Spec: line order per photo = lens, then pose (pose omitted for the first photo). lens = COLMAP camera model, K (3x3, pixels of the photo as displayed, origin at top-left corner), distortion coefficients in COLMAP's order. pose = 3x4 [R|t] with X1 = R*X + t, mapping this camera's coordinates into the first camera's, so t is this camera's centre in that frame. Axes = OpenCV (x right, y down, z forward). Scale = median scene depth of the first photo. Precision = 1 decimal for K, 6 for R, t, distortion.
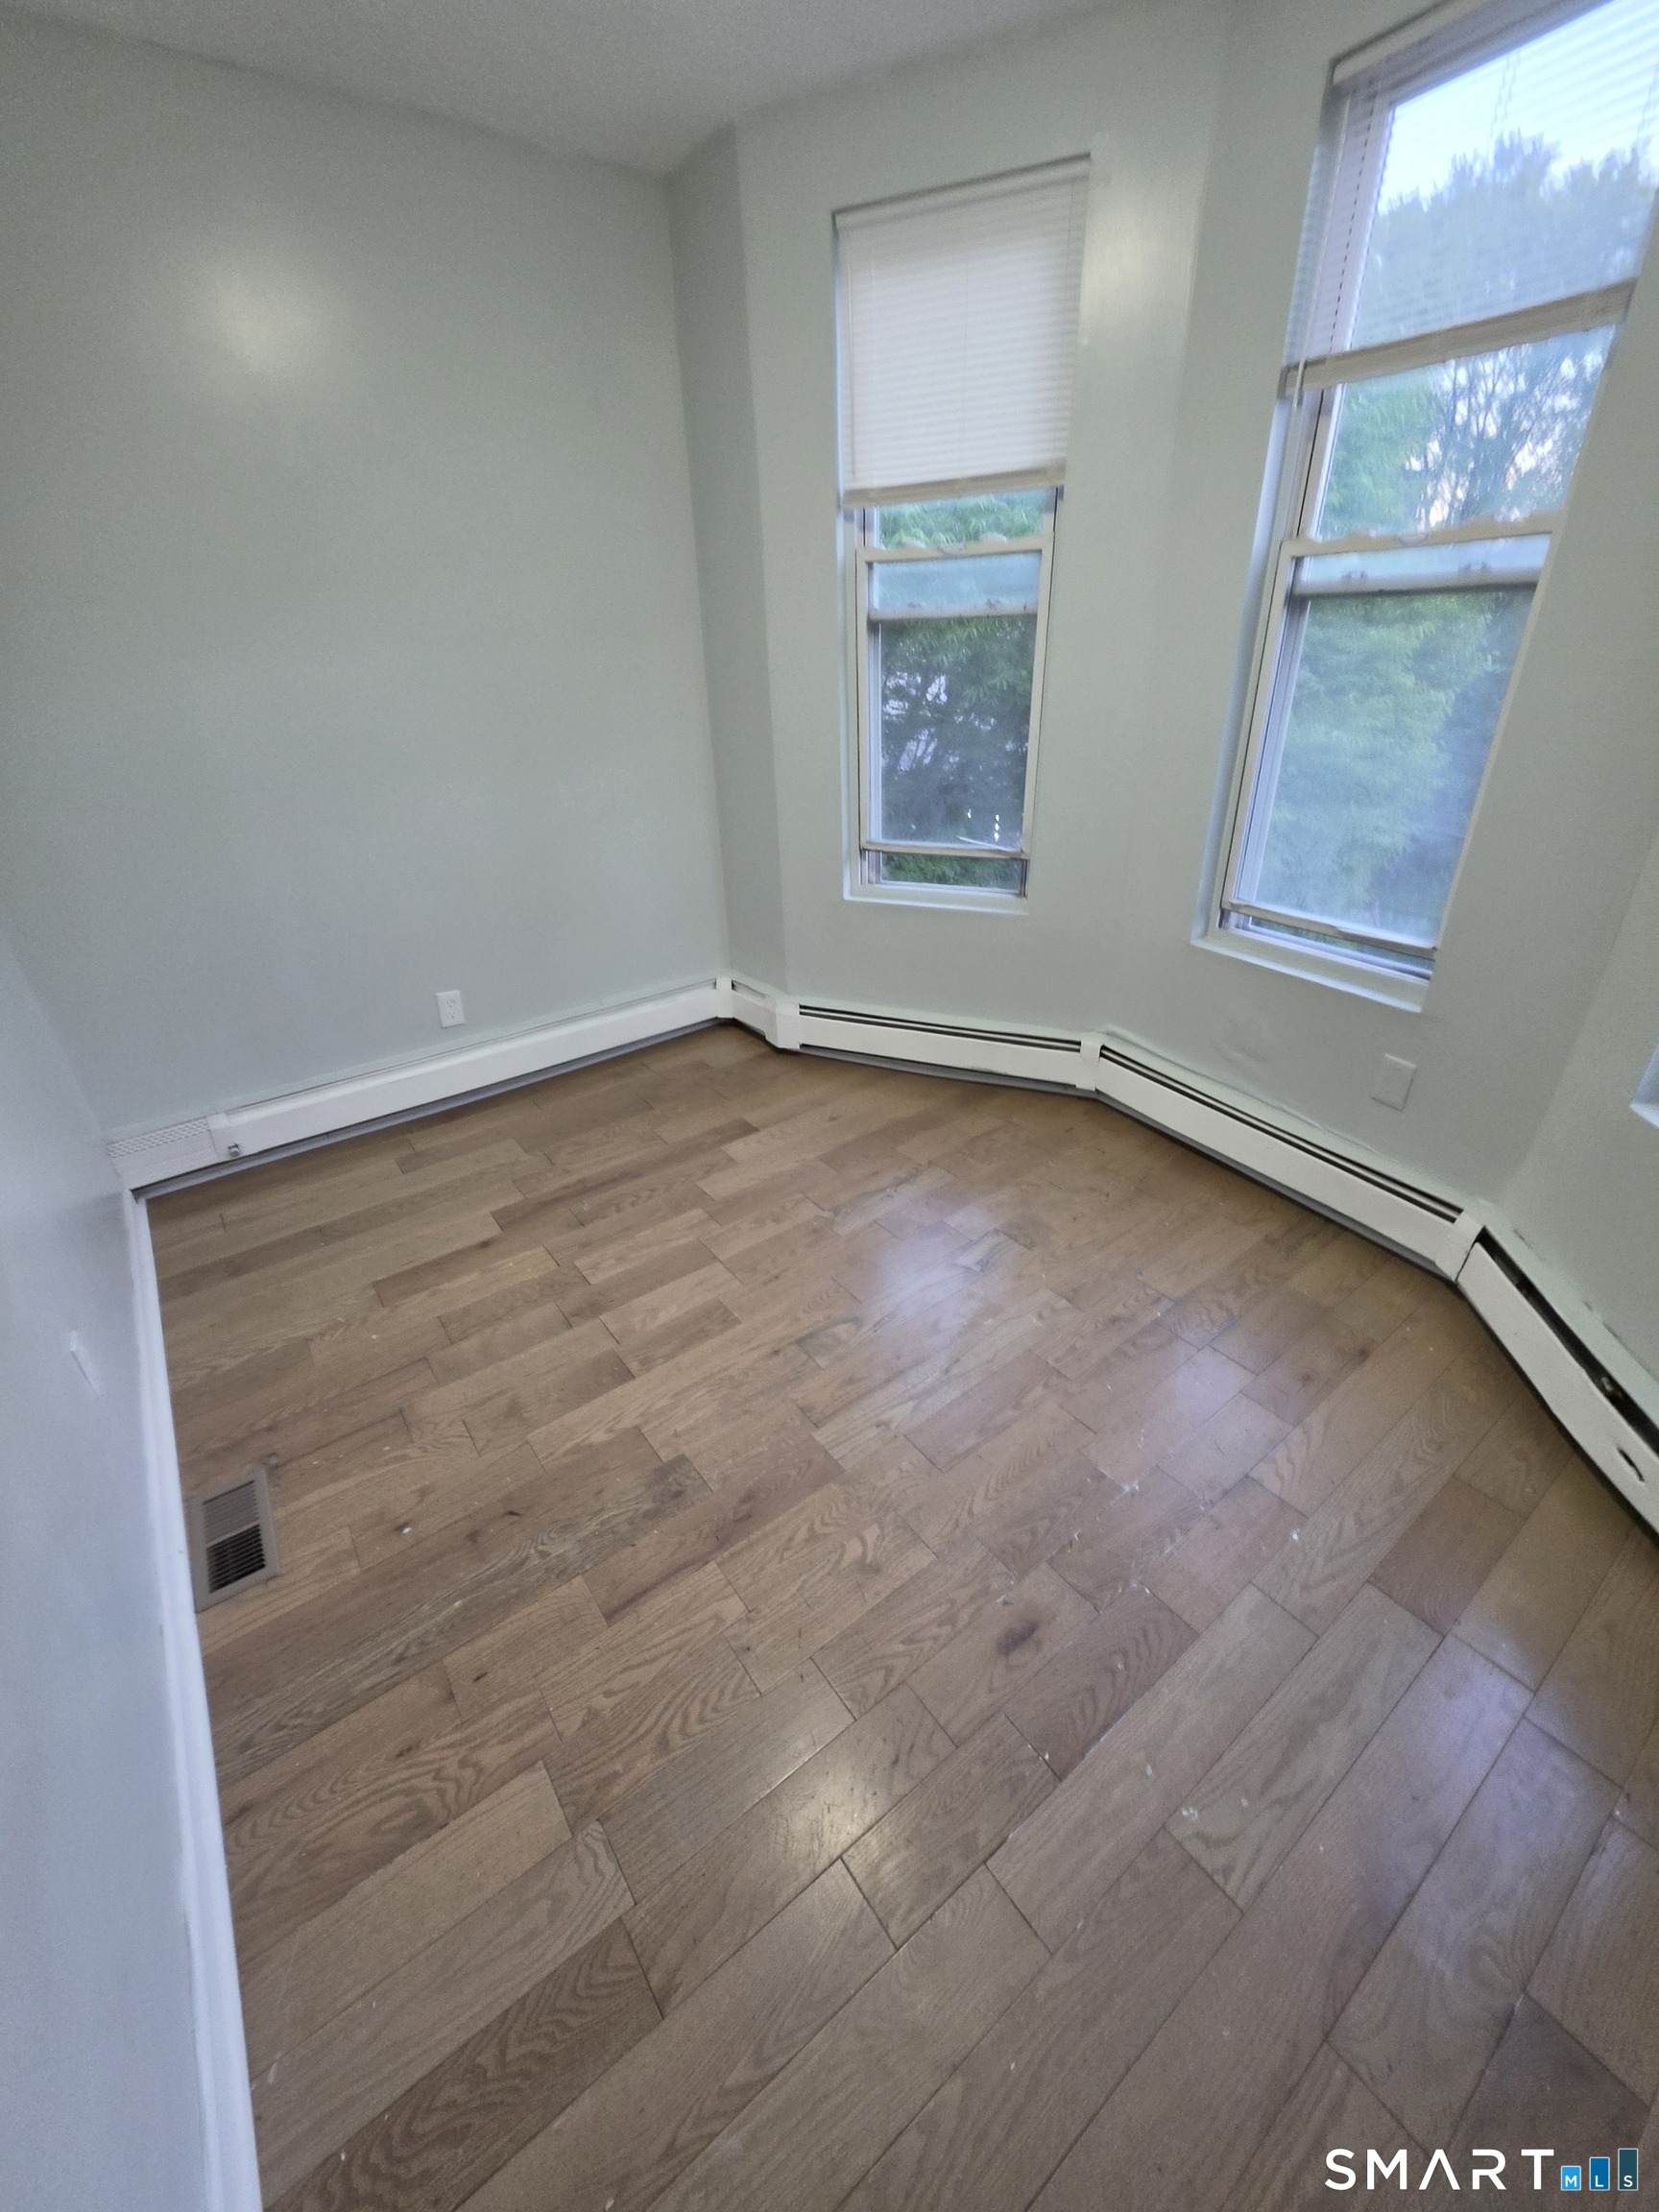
lens RADIAL K [[892.1, 0, 832.7], [0, 892.1, 1110.7], [0, 0, 1]] dist [0.003739, -0.000035]
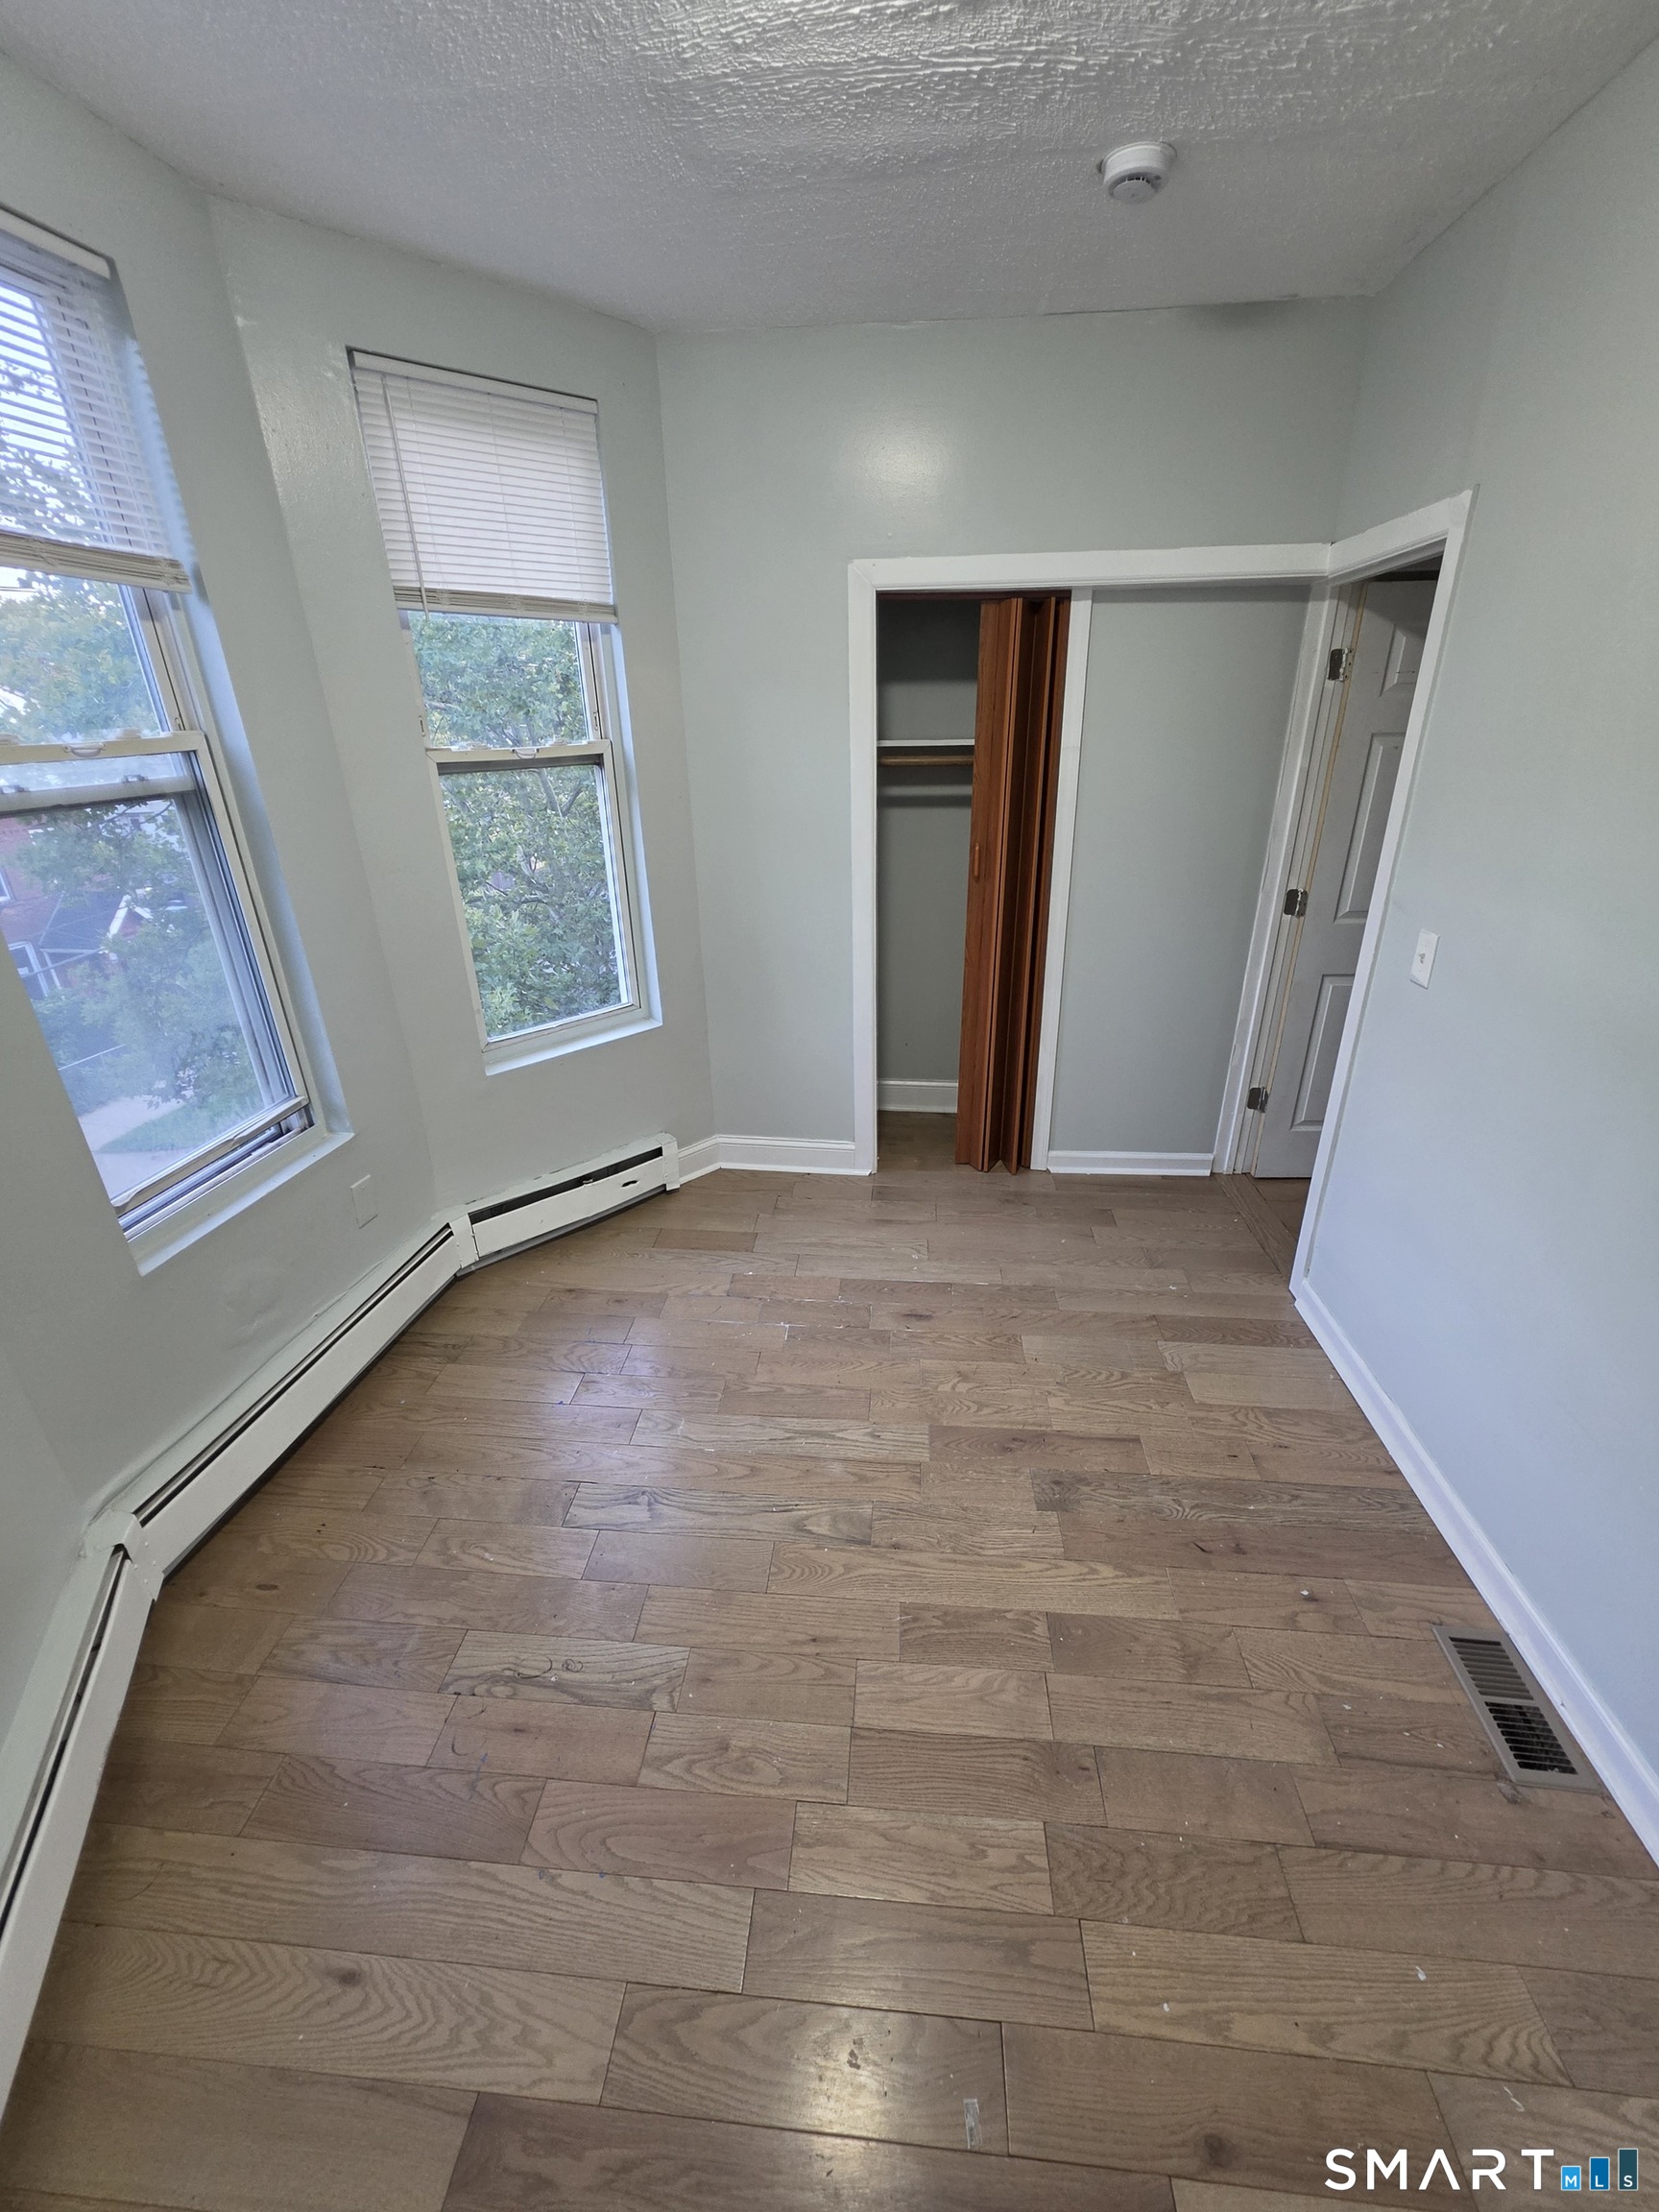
lens RADIAL K [[892.1, 0, 833.4], [0, 892.1, 1106.4], [0, 0, 1]] dist [0.003739, -0.000035]
pose [[-0.744804, -0.217745, 0.630757, -0.530473], [0.367220, 0.655497, 0.659904, -0.696908], [-0.557150, 0.723125, -0.408257, 1.166679]]
